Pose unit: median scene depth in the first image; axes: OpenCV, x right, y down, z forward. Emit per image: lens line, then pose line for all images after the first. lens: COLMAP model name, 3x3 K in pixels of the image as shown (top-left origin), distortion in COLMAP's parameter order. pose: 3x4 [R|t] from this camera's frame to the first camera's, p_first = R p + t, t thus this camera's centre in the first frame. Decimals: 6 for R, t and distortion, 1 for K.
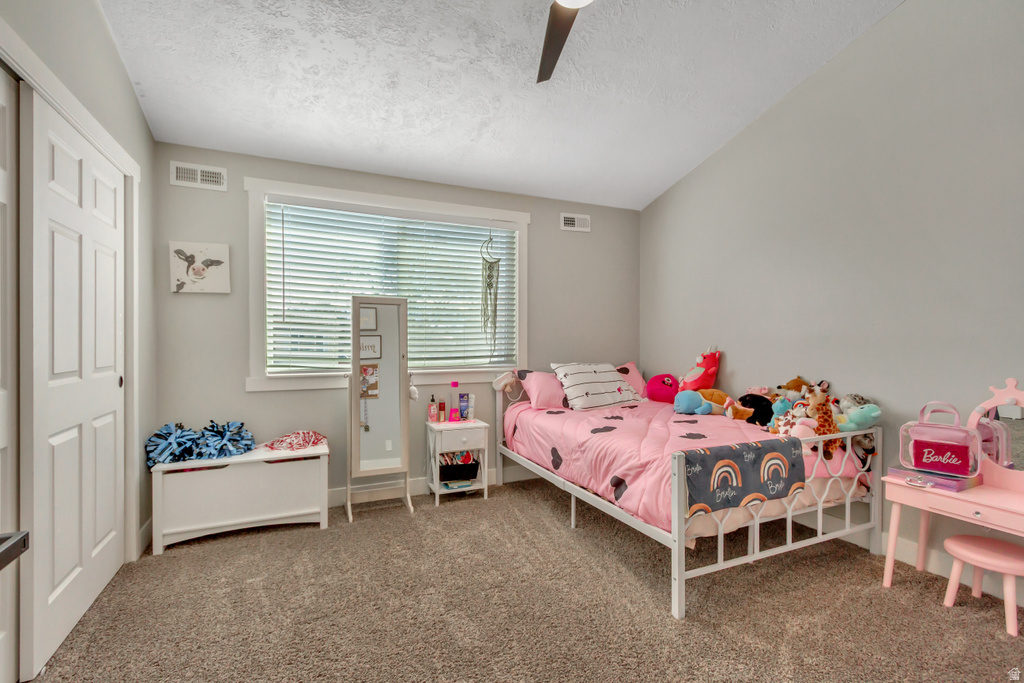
lens RADIAL K [[469.6, 0, 512.1], [0, 469.6, 343.4], [0, 0, 1]] dist [0.002096, 0.000000]
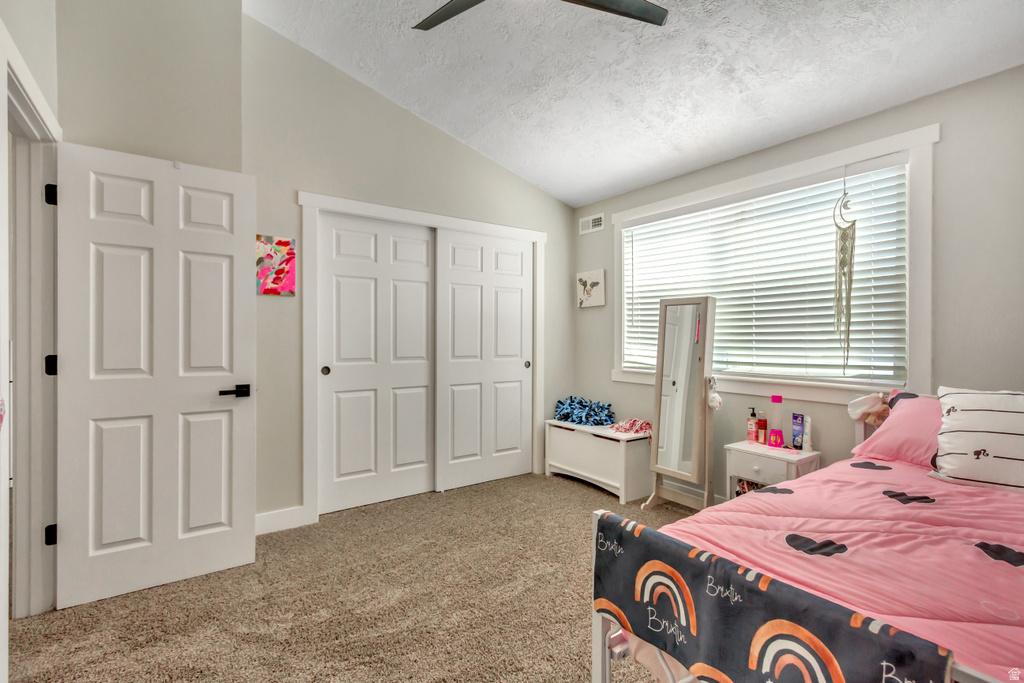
lens RADIAL K [[473.0, 0, 510.5], [0, 473.0, 338.4], [0, 0, 1]] dist [-0.000386, -0.000041]
pose [[0.179165, 0.001694, -0.983818, 0.679195], [-0.011549, 0.999933, -0.000381, -0.009242], [0.983751, 0.011430, 0.179173, 0.507010]]
